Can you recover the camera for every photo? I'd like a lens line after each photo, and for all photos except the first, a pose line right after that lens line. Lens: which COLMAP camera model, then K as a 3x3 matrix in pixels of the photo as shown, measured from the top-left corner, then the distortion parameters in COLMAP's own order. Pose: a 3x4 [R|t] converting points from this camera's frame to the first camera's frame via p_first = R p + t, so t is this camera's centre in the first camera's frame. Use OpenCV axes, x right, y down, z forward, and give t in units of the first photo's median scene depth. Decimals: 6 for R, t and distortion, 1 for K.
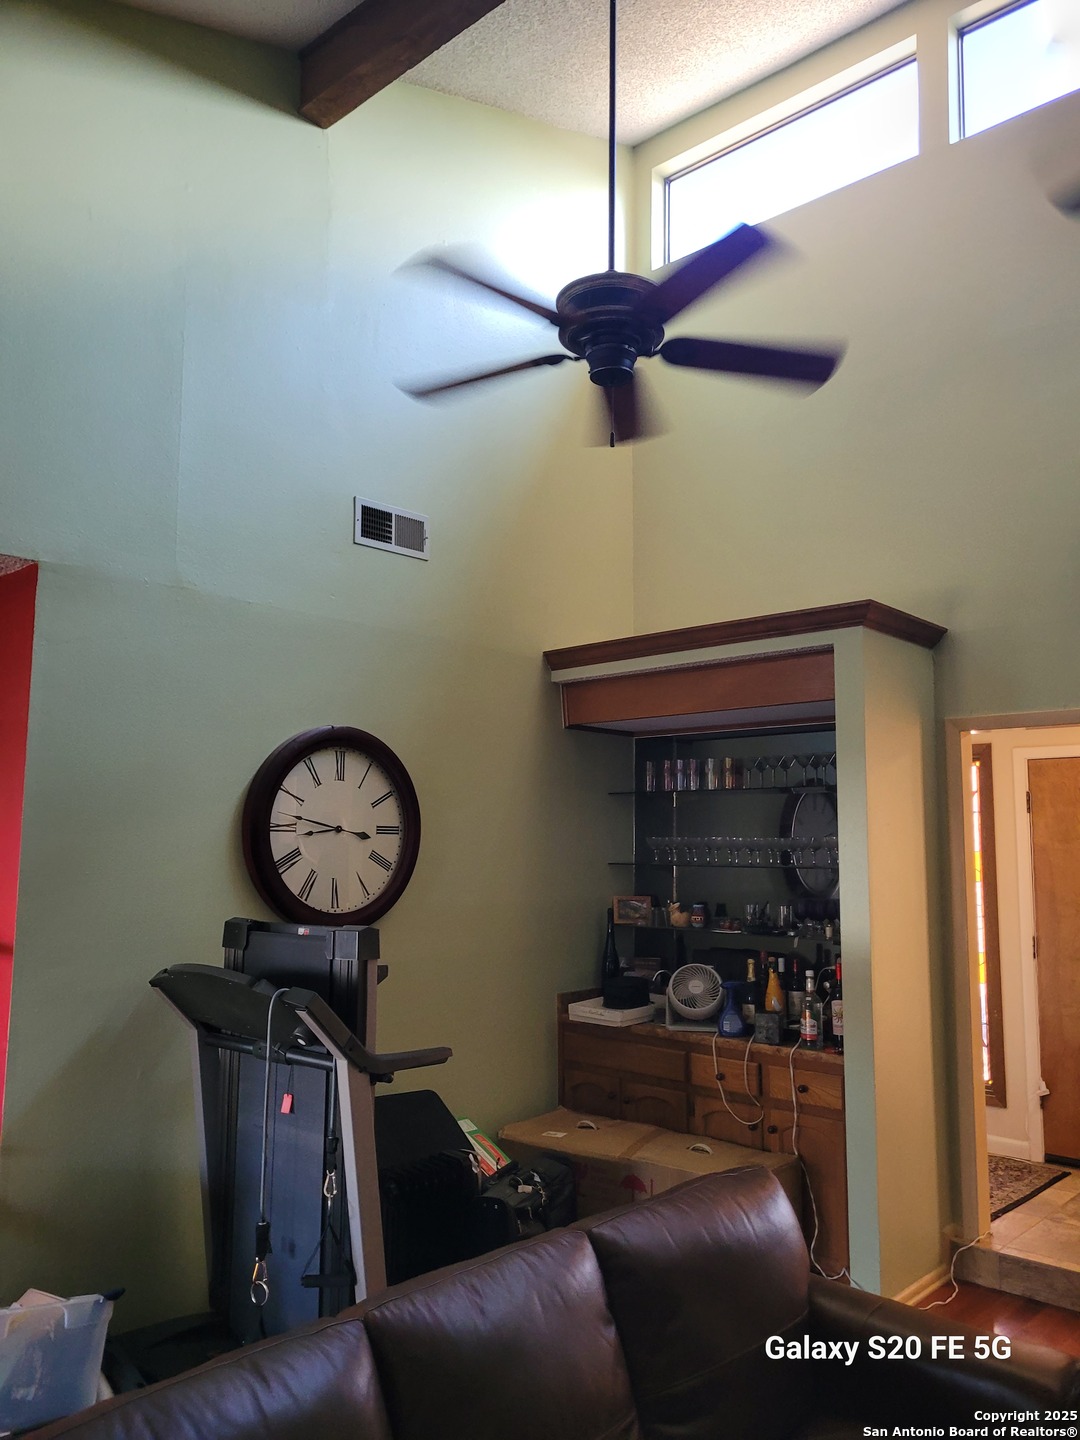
lens RADIAL K [[1085.4, 0, 545.8], [0, 1085.4, 732.9], [0, 0, 1]] dist [0.054594, -0.037509]
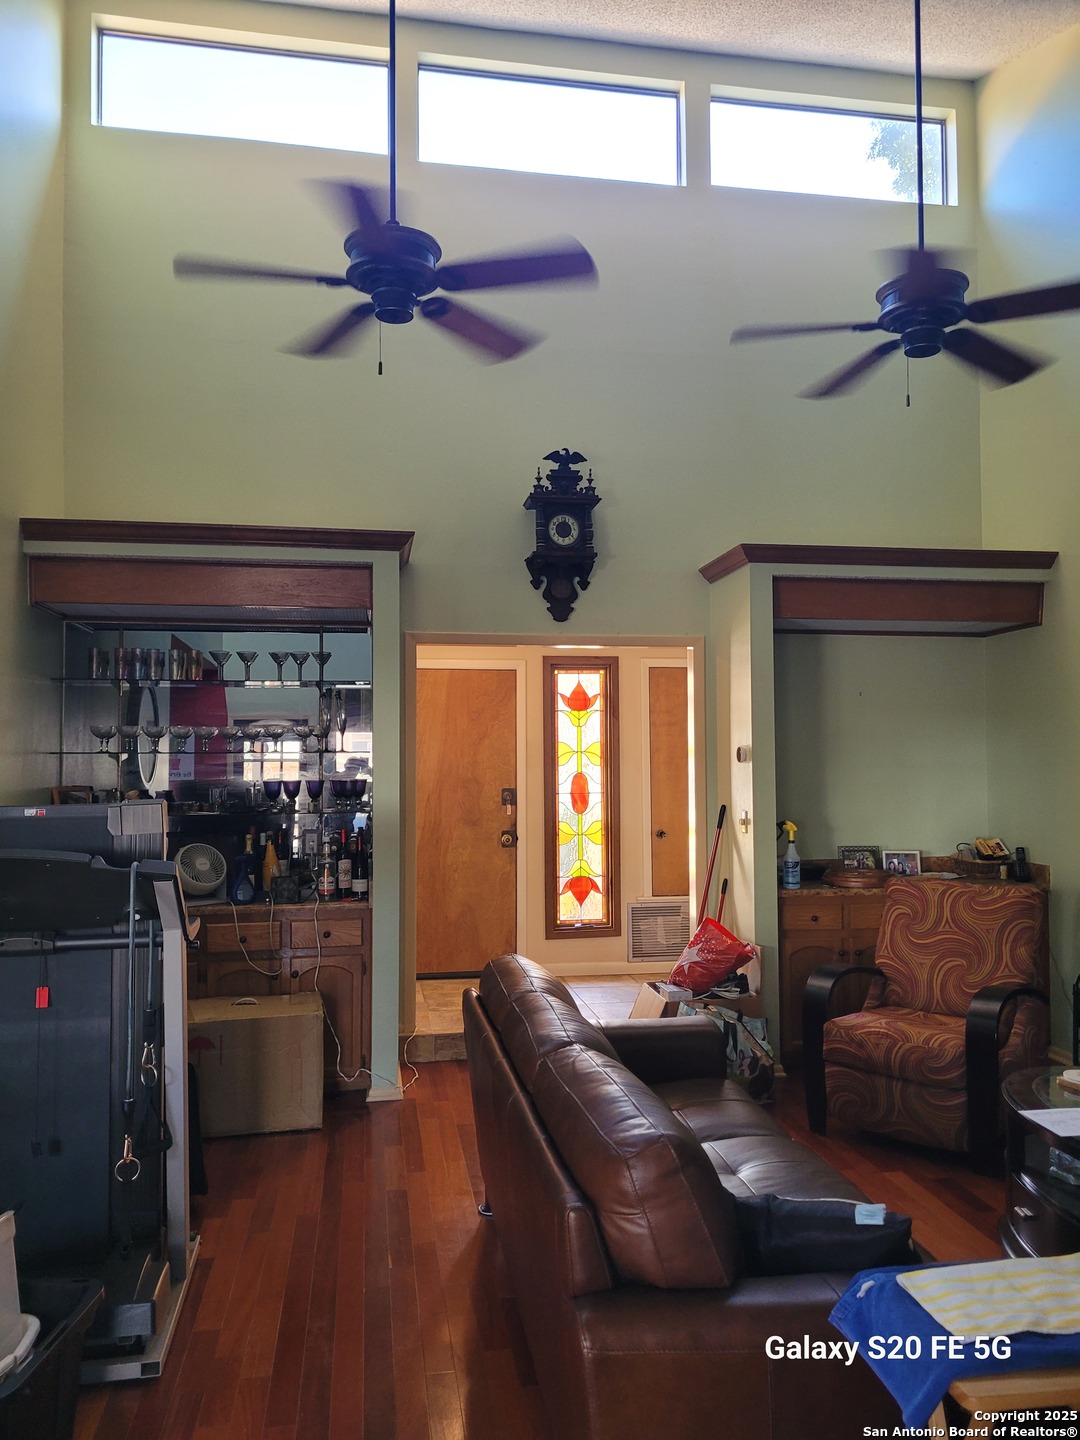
lens RADIAL K [[1085.4, 0, 545.0], [0, 1085.4, 718.6], [0, 0, 1]] dist [0.054594, -0.037509]
pose [[0.618822, 0.023086, 0.785192, -0.528833], [-0.073351, 0.996899, 0.028499, 0.039711], [-0.782099, -0.075230, 0.618597, 0.099071]]
